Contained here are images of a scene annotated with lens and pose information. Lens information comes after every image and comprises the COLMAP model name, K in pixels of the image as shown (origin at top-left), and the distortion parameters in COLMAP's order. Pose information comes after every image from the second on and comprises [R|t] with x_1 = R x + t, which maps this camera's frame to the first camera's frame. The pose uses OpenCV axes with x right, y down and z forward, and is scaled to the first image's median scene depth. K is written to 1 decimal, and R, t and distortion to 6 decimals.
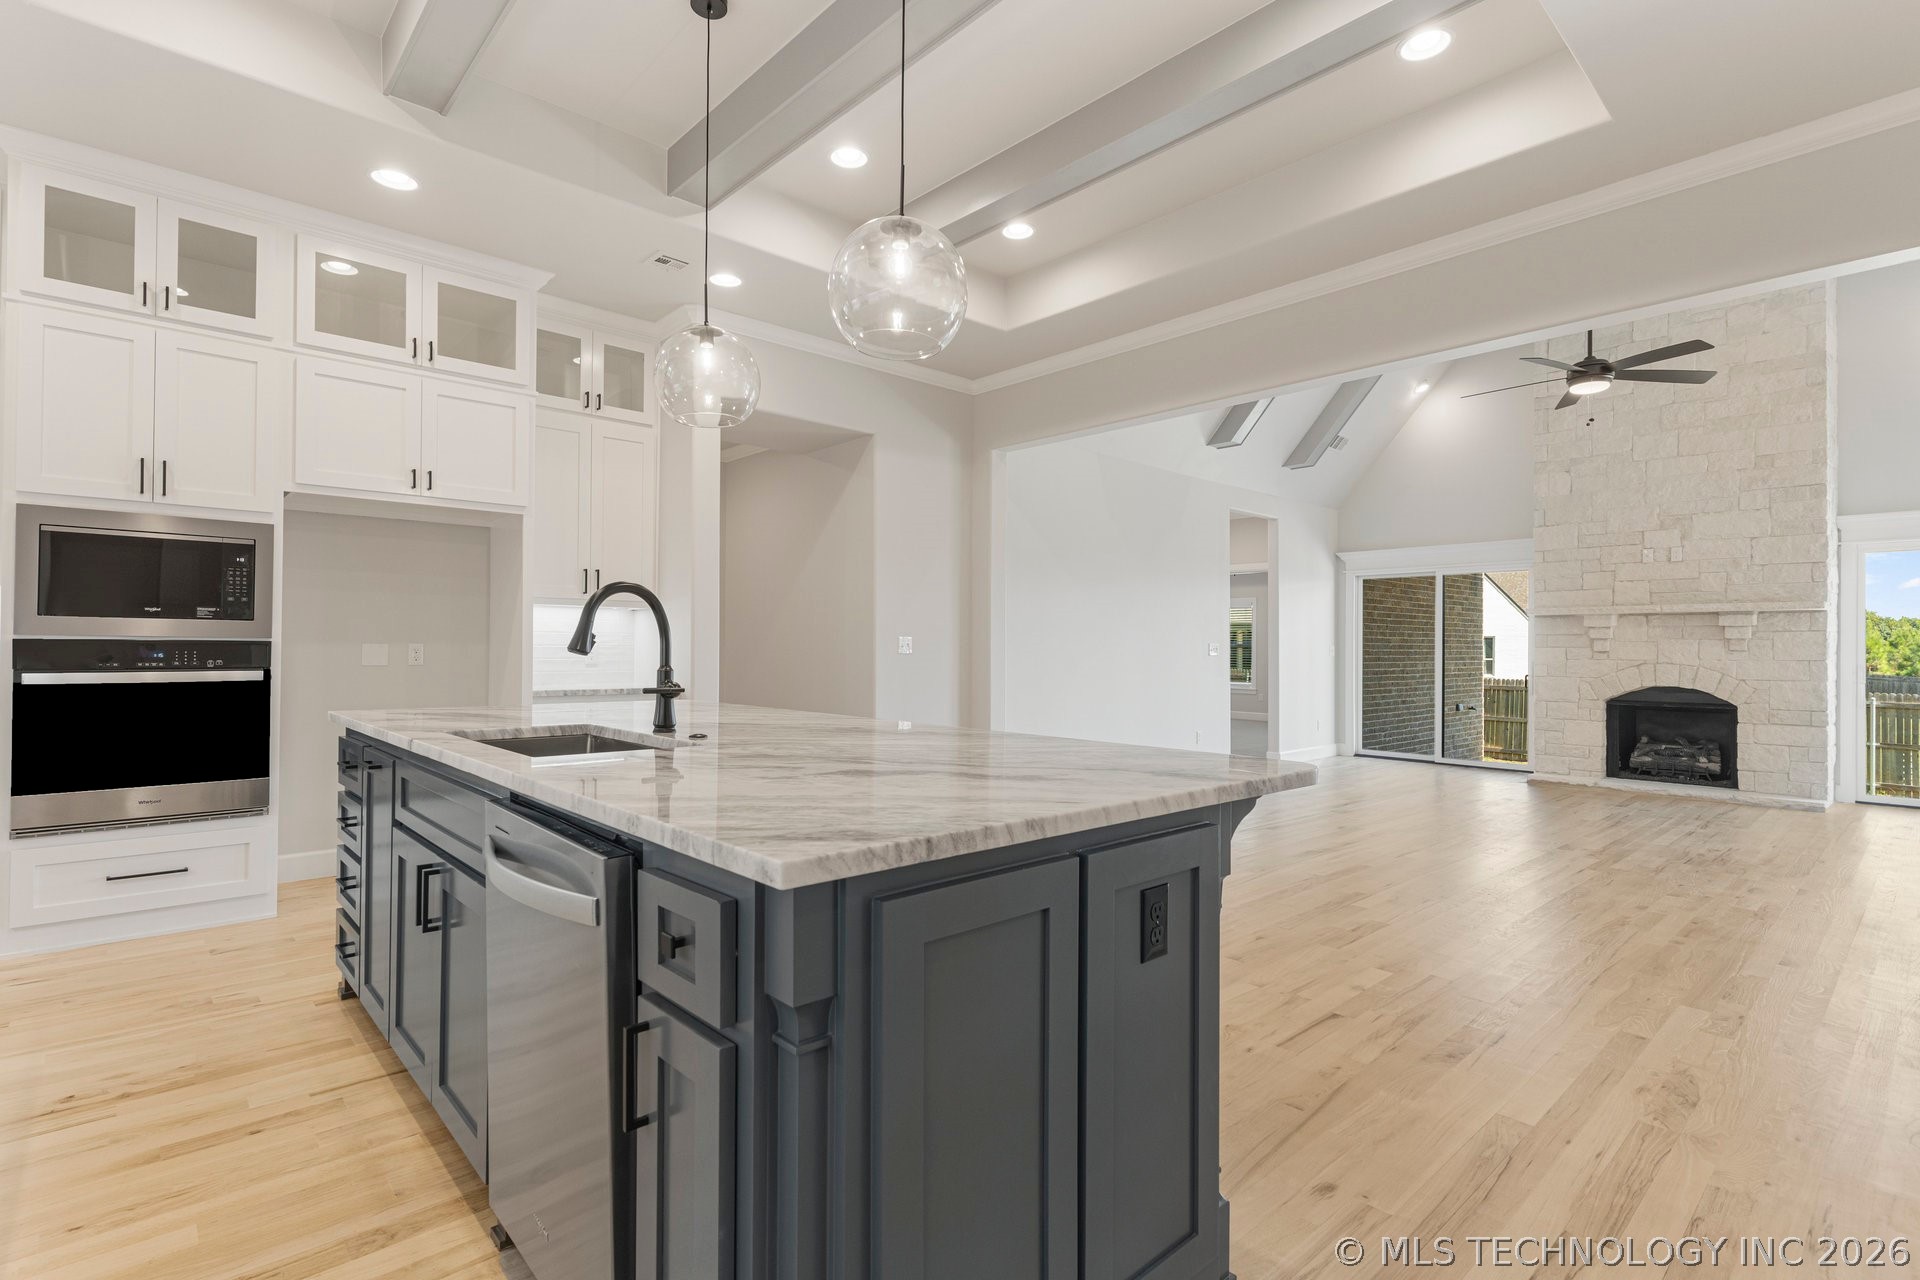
lens RADIAL K [[920.2, 0, 960.8], [0, 920.2, 639.6], [0, 0, 1]] dist [0.004806, -0.000507]
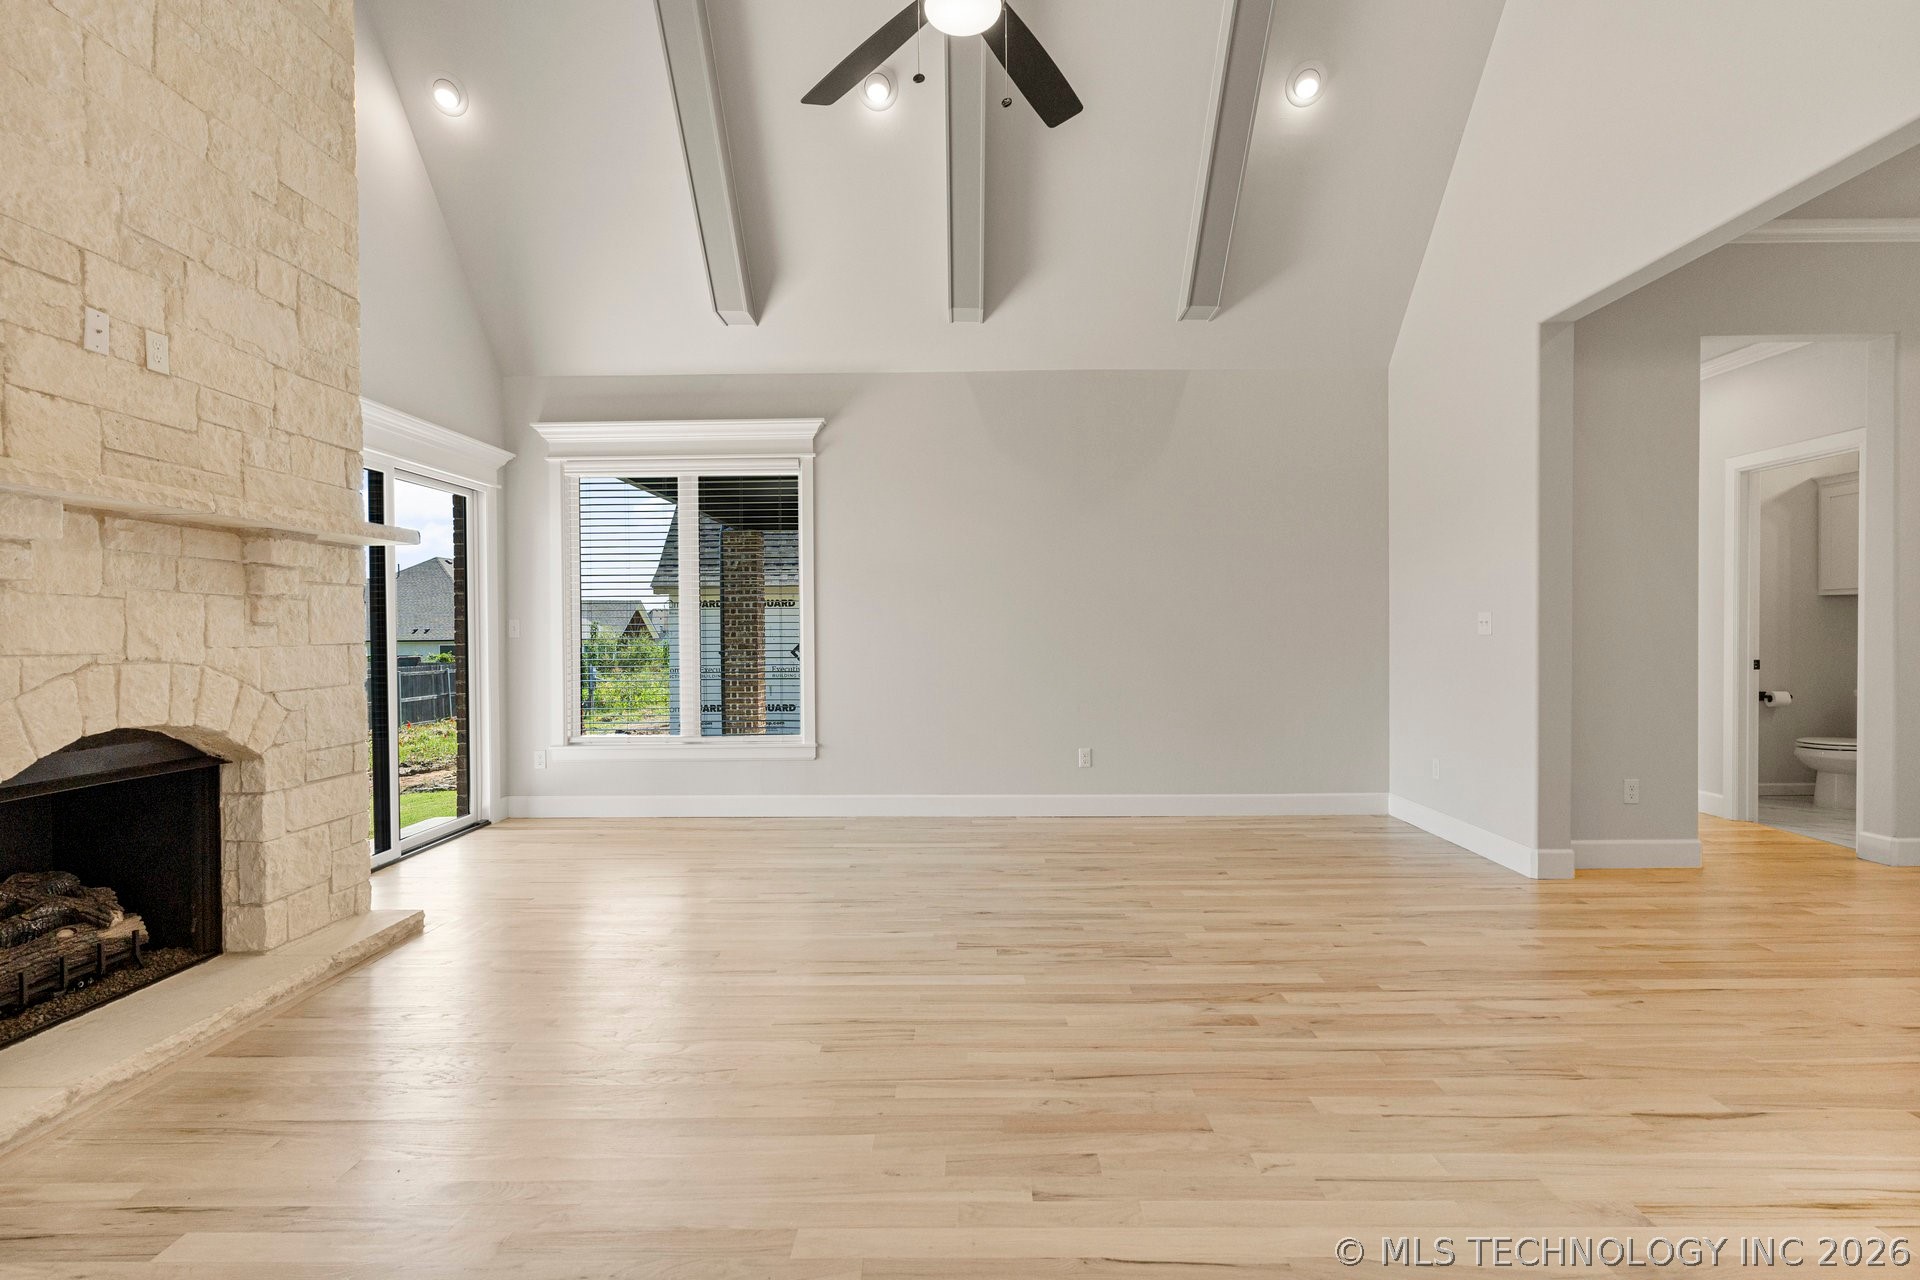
lens RADIAL K [[920.2, 0, 973.4], [0, 920.2, 640.4], [0, 0, 1]] dist [0.004806, -0.000507]
pose [[-0.728711, -0.010228, 0.684745, 0.311024], [-0.005049, 0.999942, 0.009563, 0.013596], [-0.684803, 0.003511, -0.728720, 1.074231]]
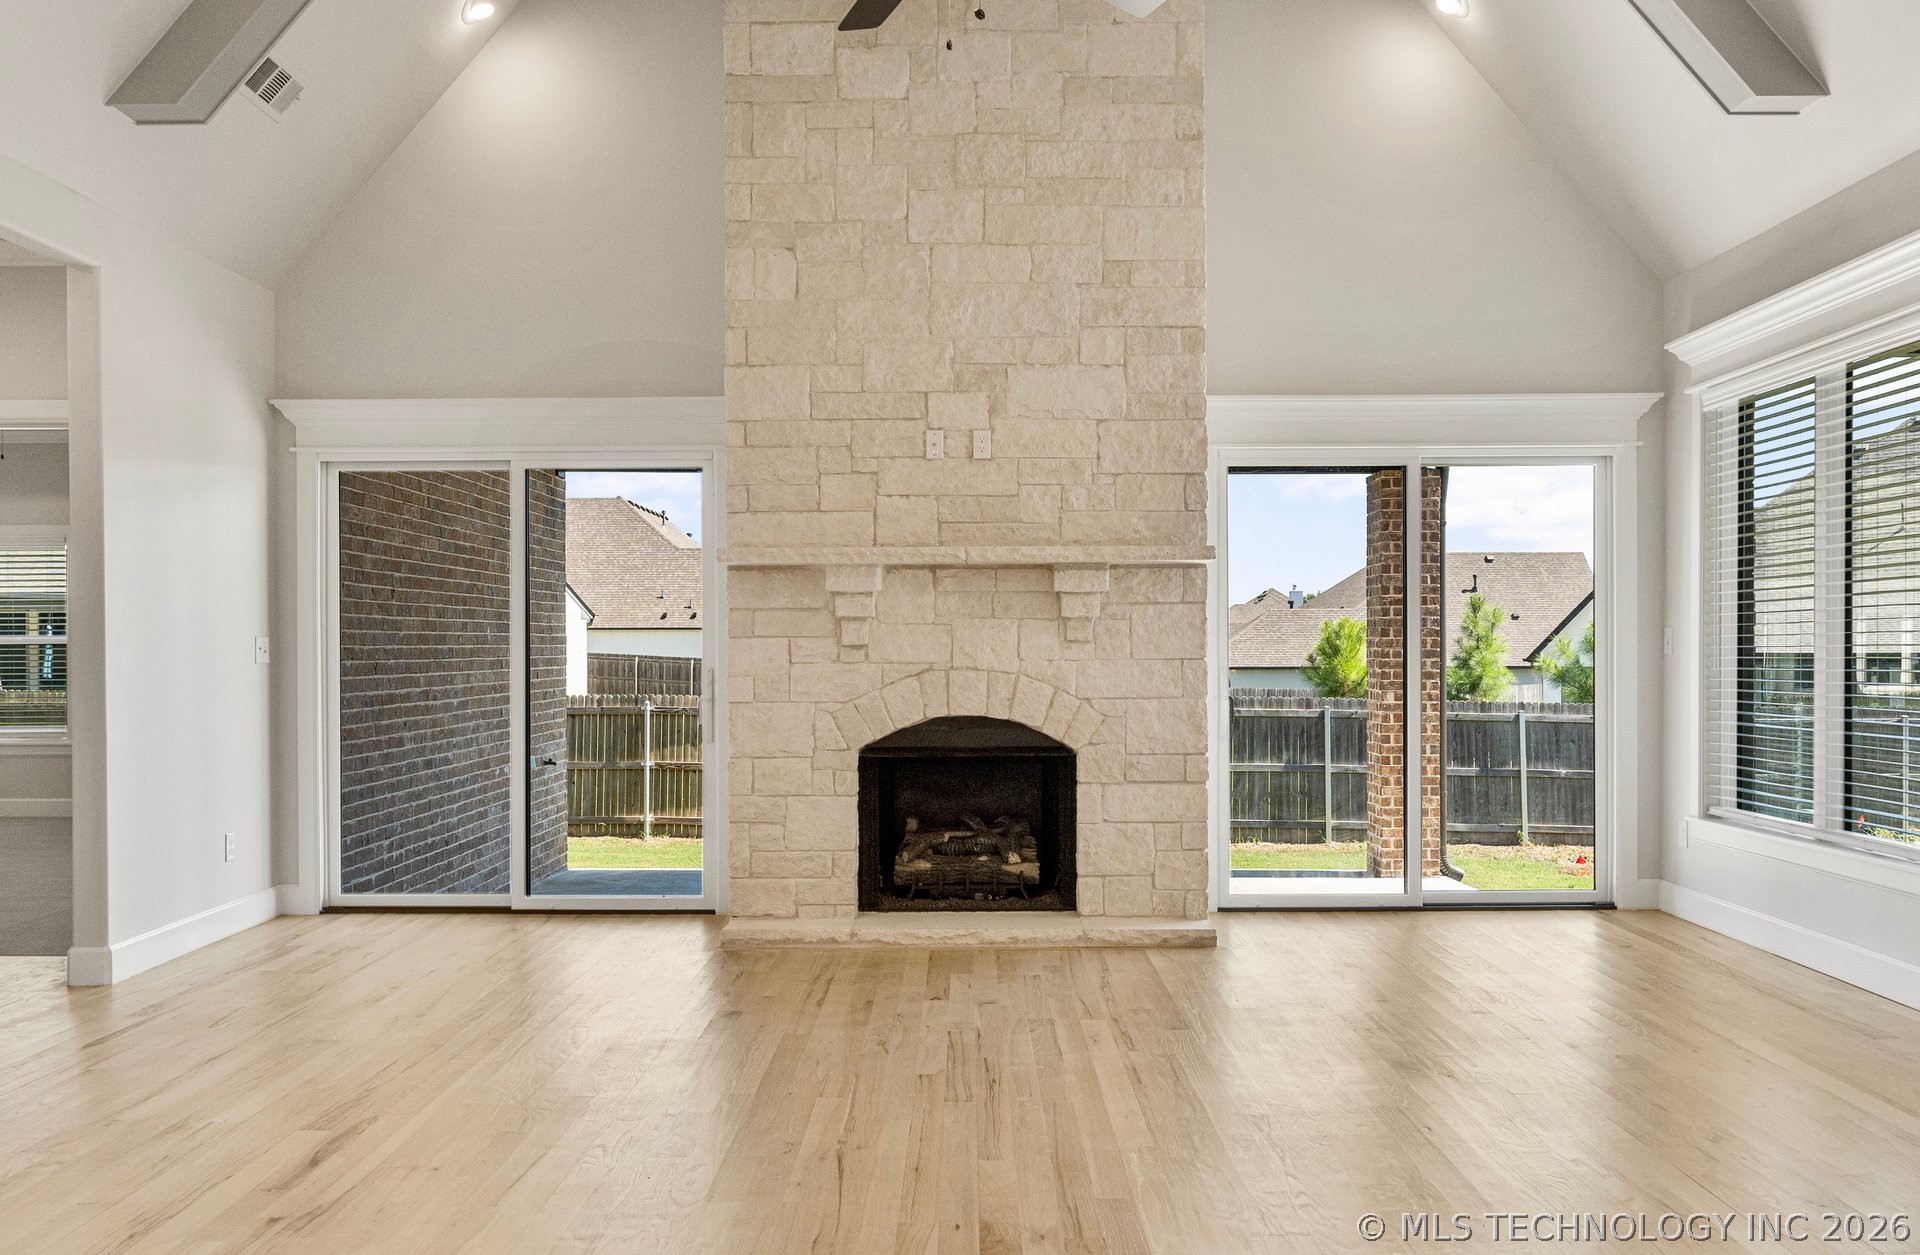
lens RADIAL K [[1507.7, 0, 955.3], [0, 1507.7, 647.5], [0, 0, 1]] dist [-0.000783, 0.006209]
pose [[0.685460, -0.008802, 0.728057, 0.190074], [0.001194, 0.999939, 0.010964, 0.006221], [-0.728109, -0.006646, 0.685429, 0.476596]]
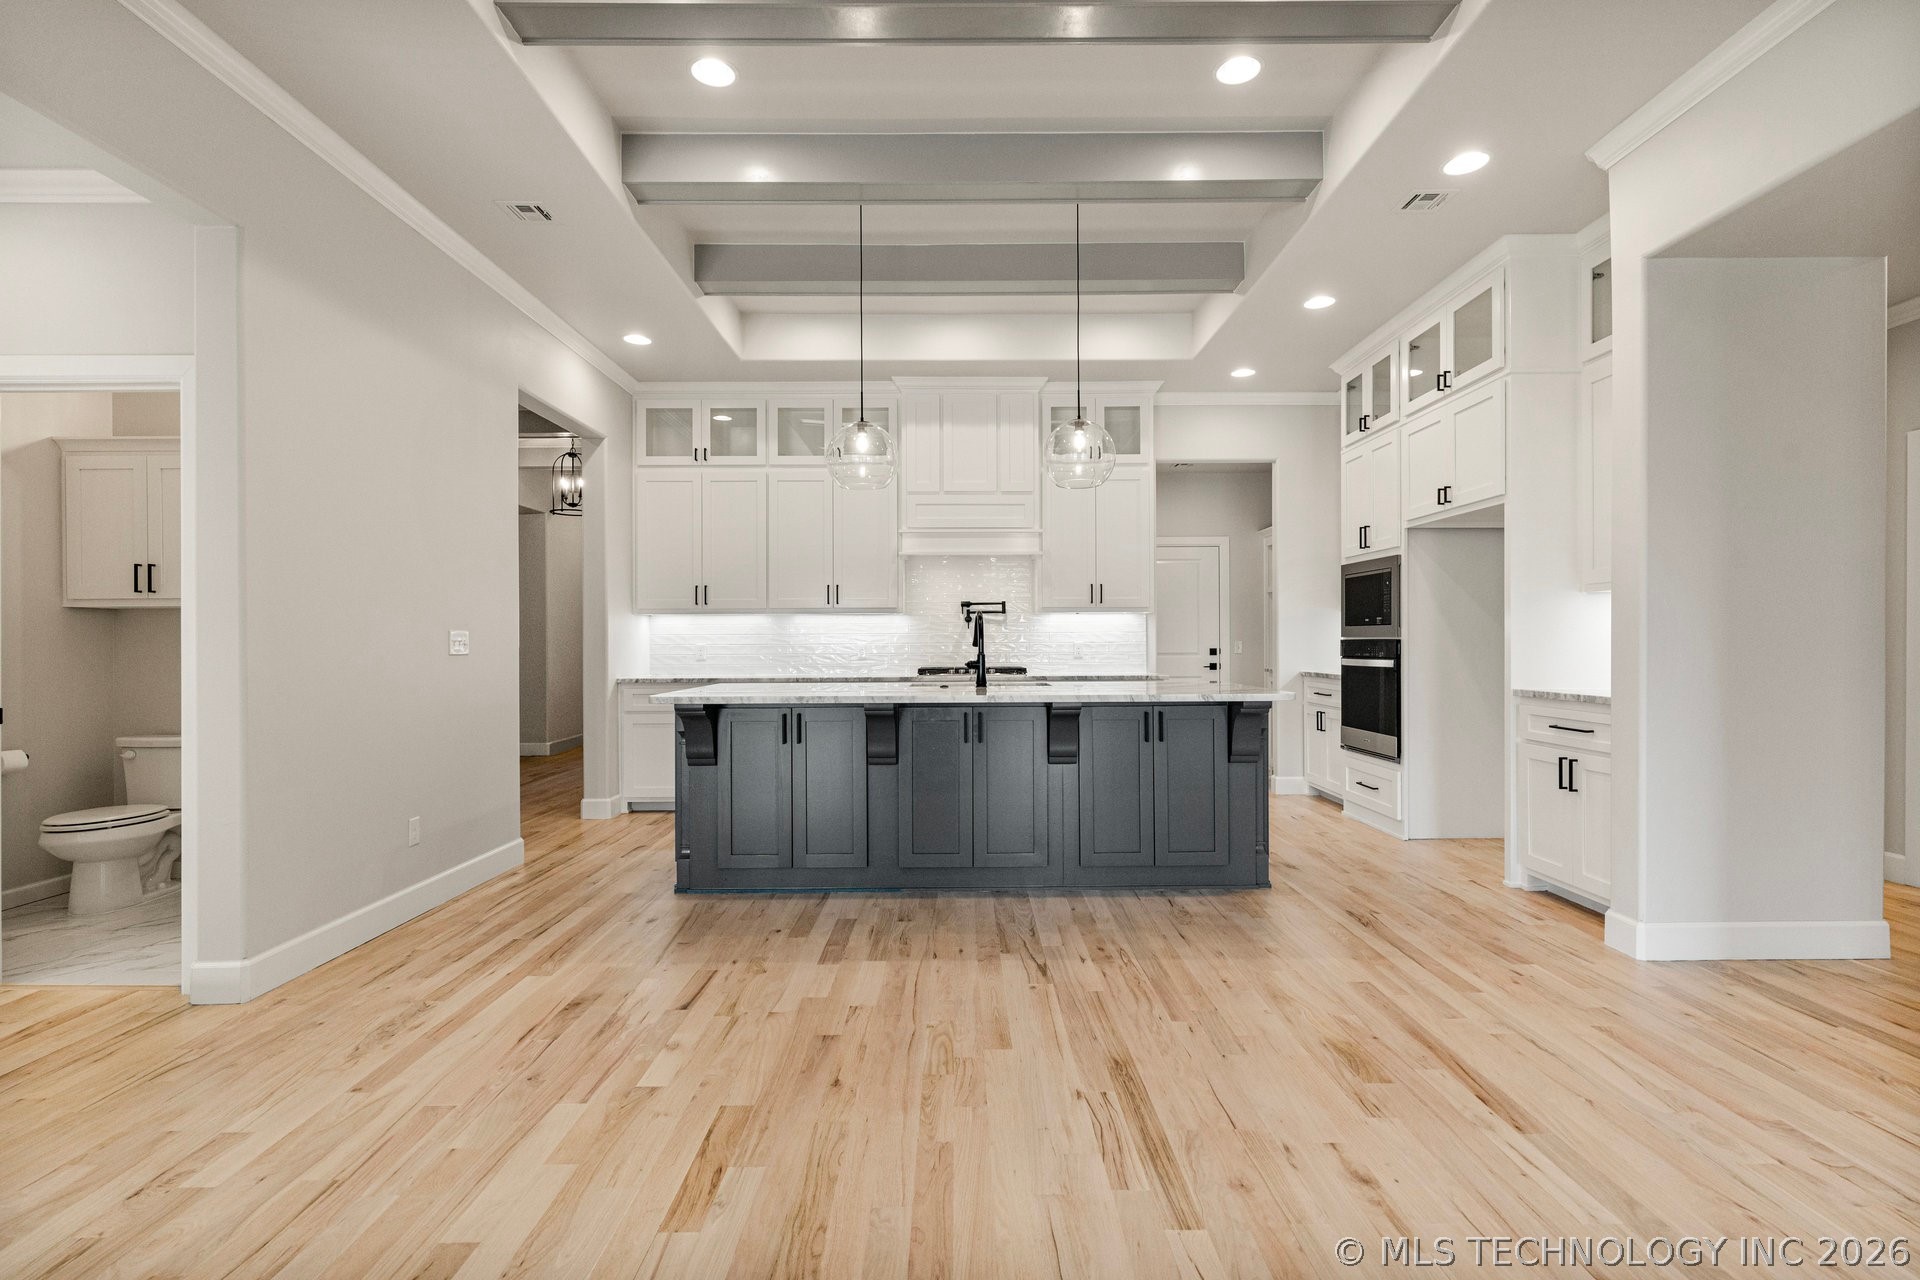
lens RADIAL K [[920.2, 0, 953.3], [0, 920.2, 641.5], [0, 0, 1]] dist [0.004806, -0.000507]
pose [[-0.682925, -0.006123, -0.730463, 0.369129], [0.006108, 0.999882, -0.014093, 0.010585], [0.730463, -0.014086, -0.682807, 0.747357]]
